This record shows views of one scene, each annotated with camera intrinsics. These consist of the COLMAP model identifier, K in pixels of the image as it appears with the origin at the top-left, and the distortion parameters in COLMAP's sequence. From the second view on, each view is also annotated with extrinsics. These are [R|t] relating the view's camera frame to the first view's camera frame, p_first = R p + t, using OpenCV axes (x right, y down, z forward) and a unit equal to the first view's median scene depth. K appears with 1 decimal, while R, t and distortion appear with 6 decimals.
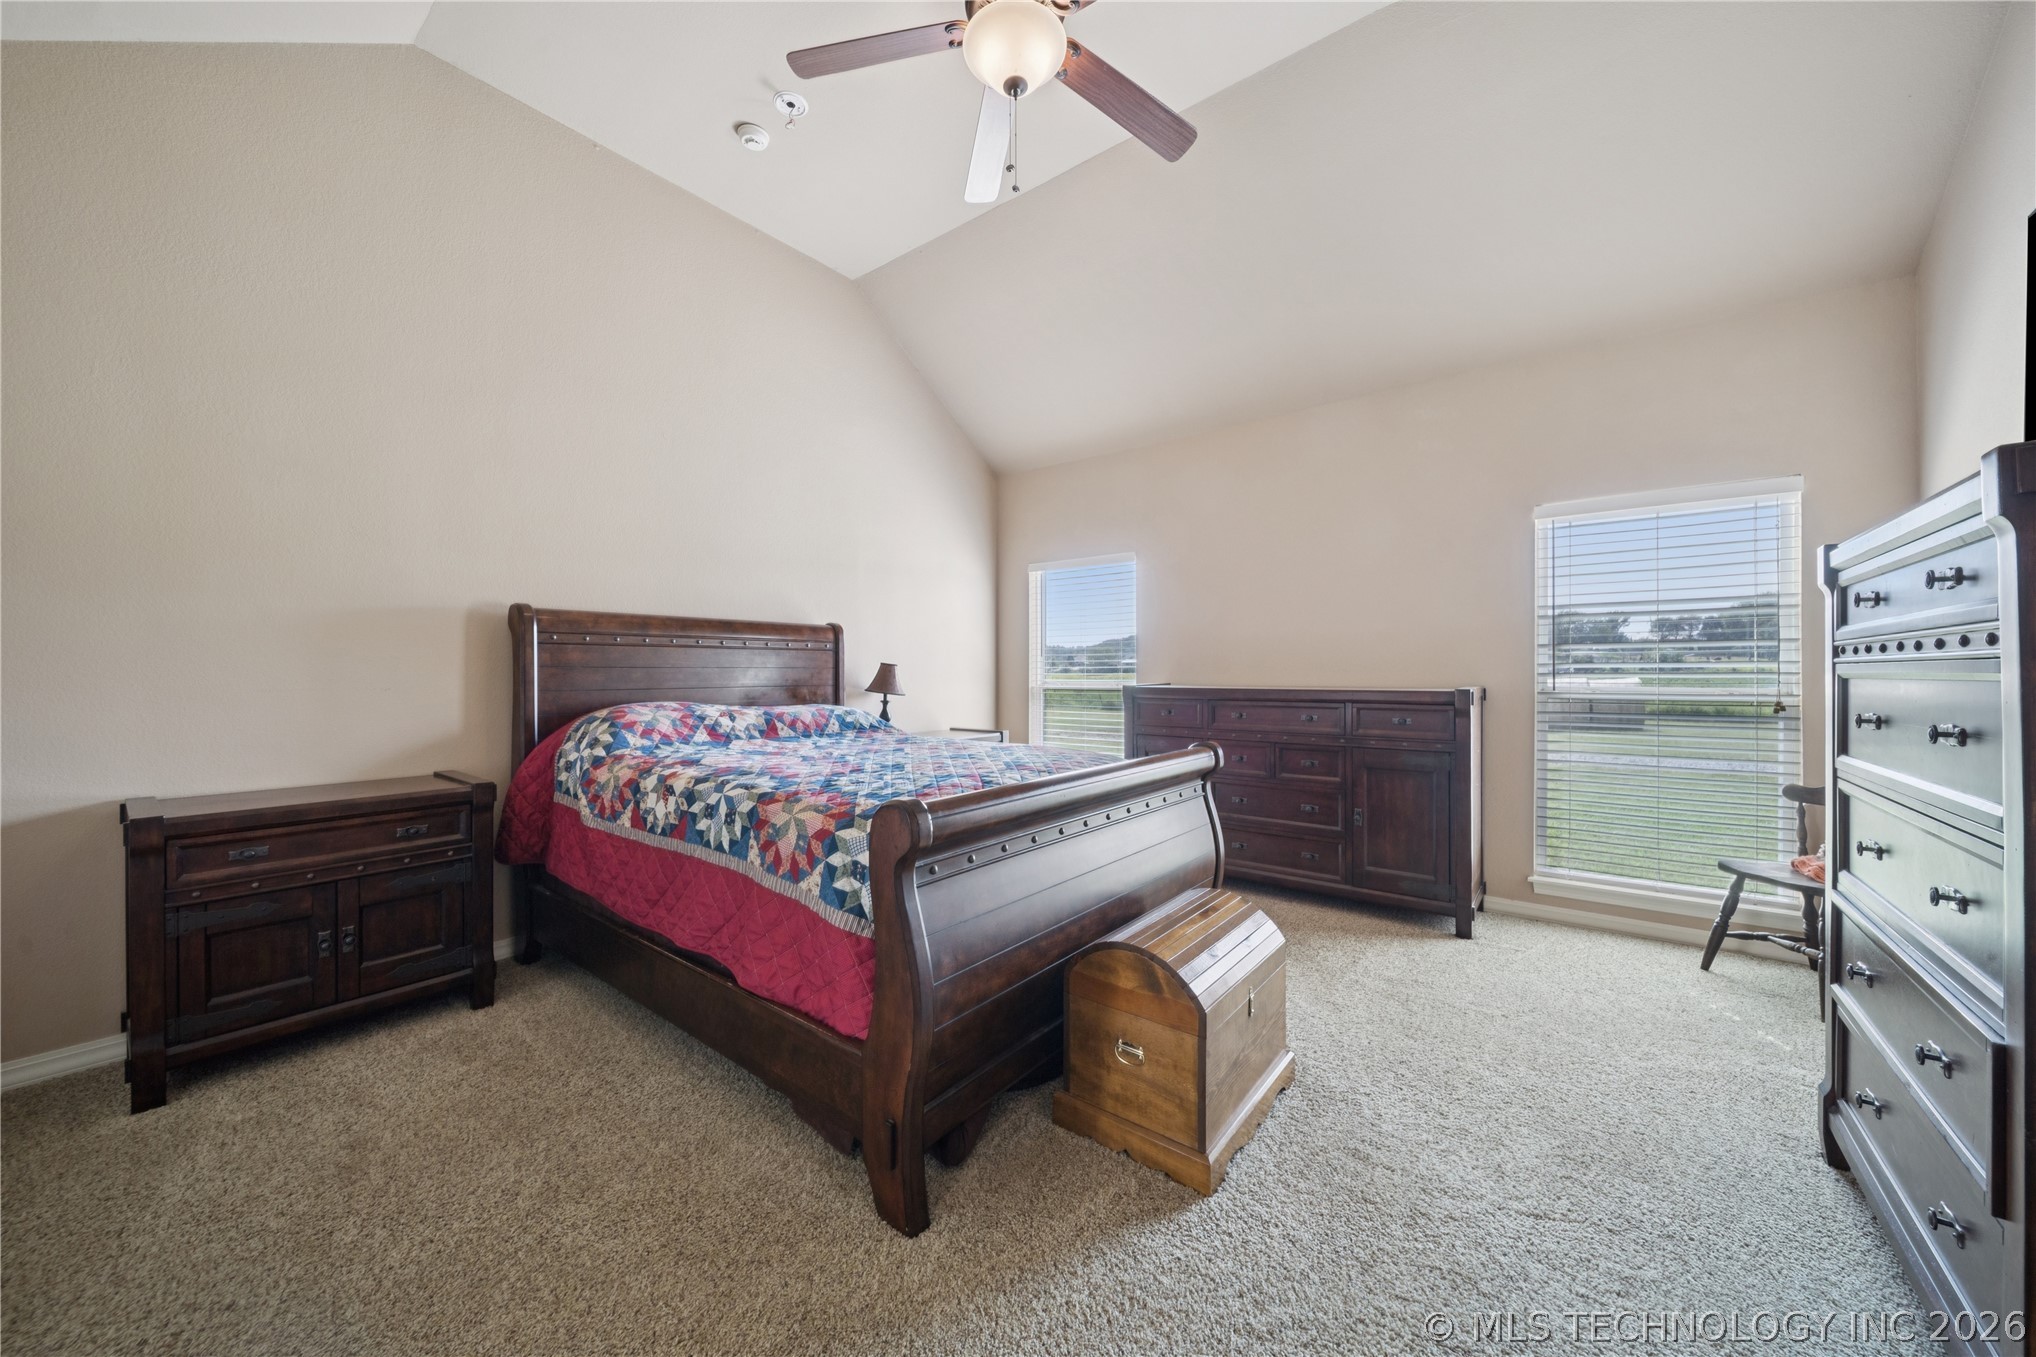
lens RADIAL K [[718.5, 0, 1014.0], [0, 718.5, 674.4], [0, 0, 1]] dist [-0.000122, -0.001636]
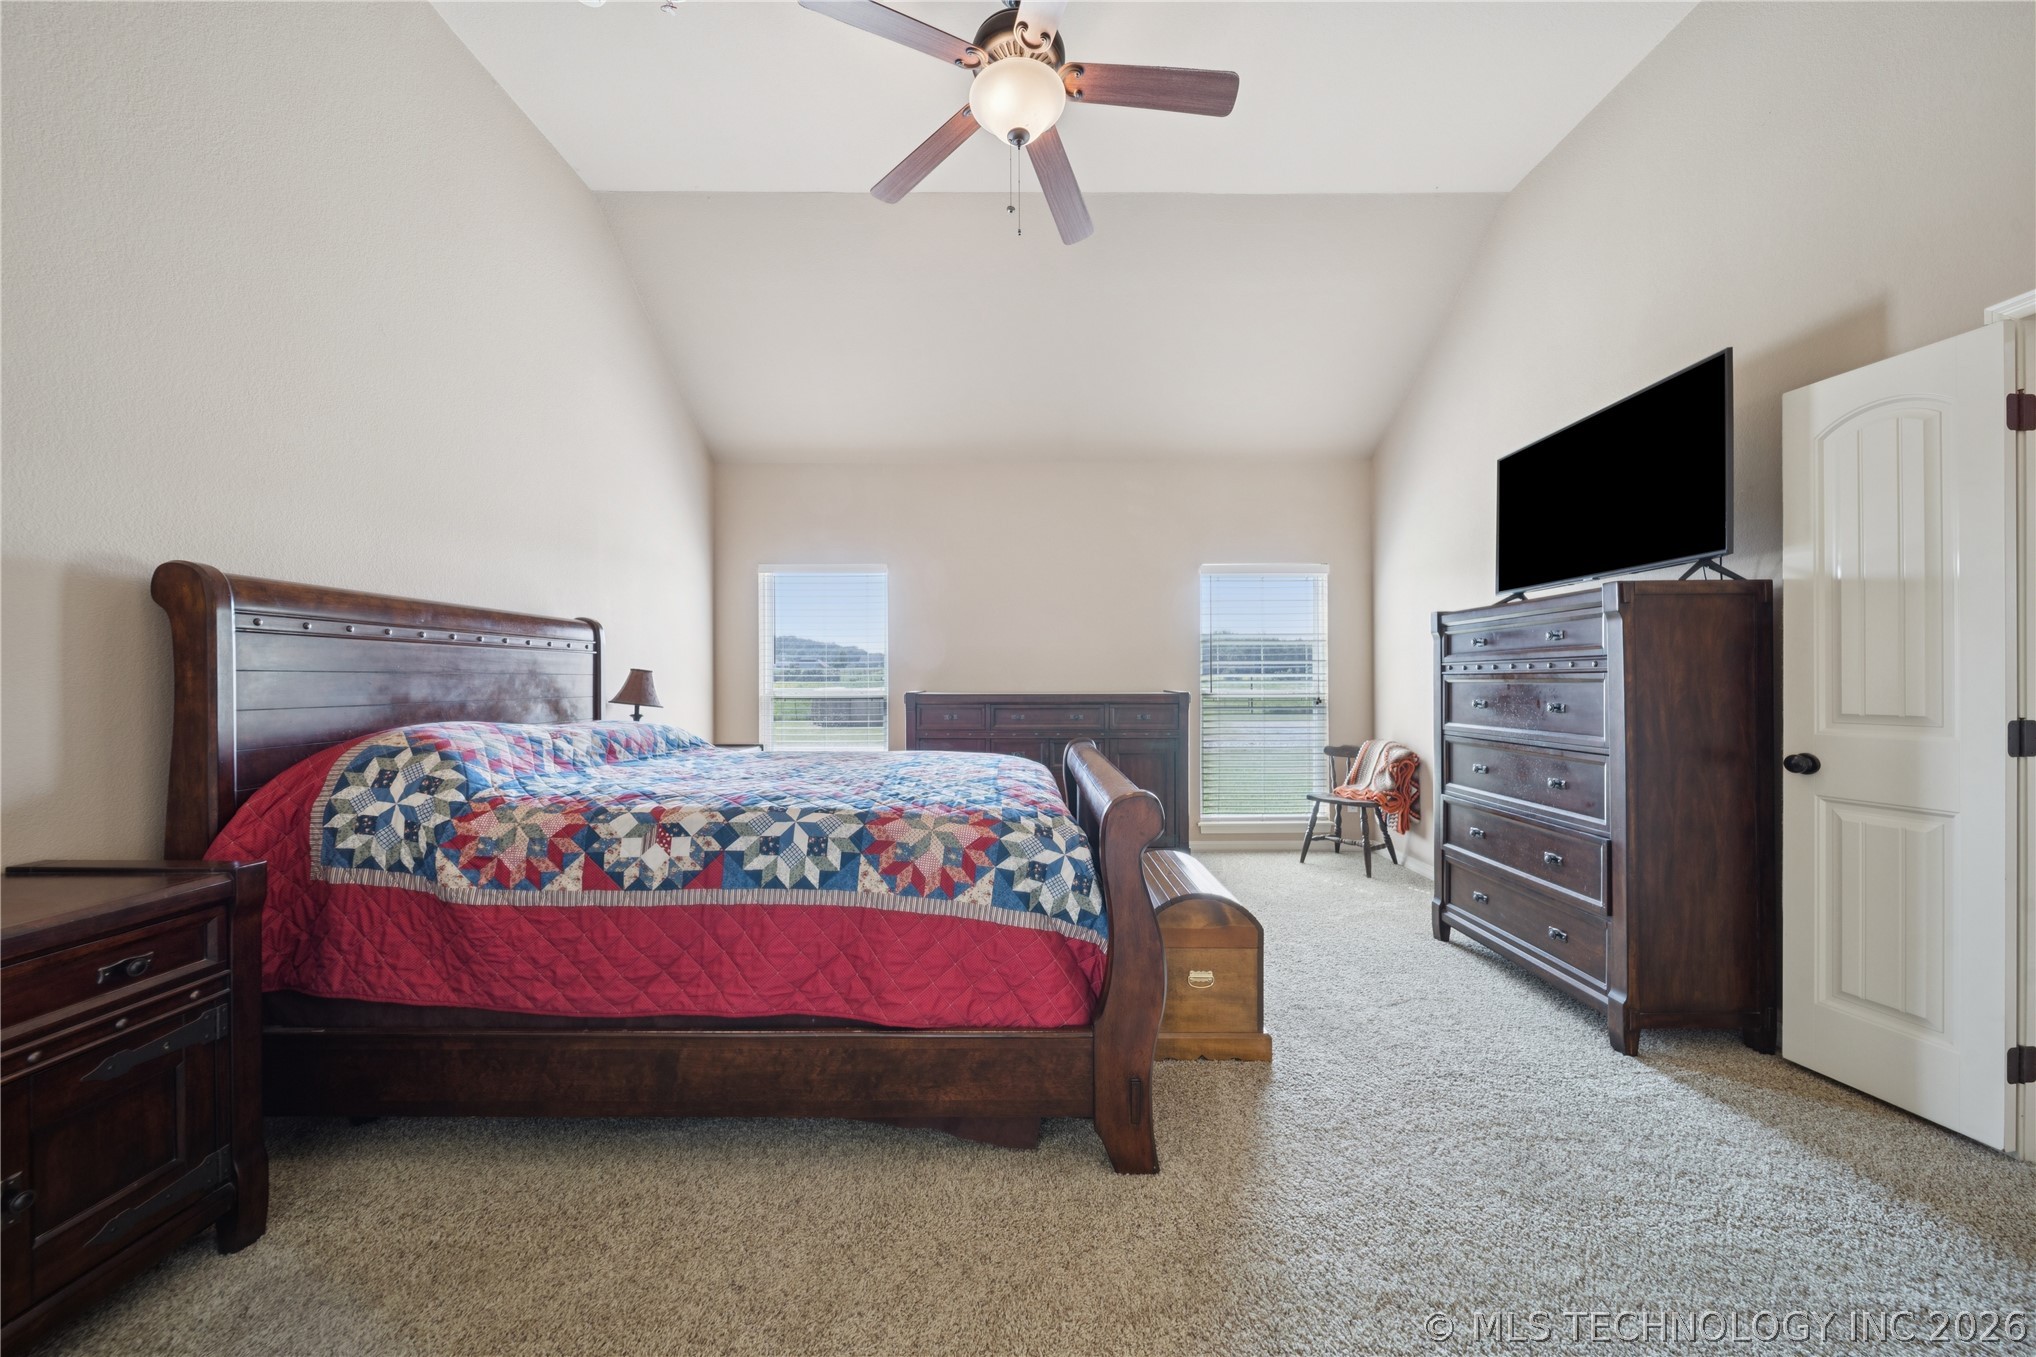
lens RADIAL K [[718.5, 0, 1011.7], [0, 718.5, 680.1], [0, 0, 1]] dist [-0.000122, -0.001636]
pose [[0.785076, 0.000200, 0.619399, -0.716328], [0.002176, 0.999993, -0.003080, 0.001330], [-0.619395, 0.003766, 0.785070, 0.167116]]
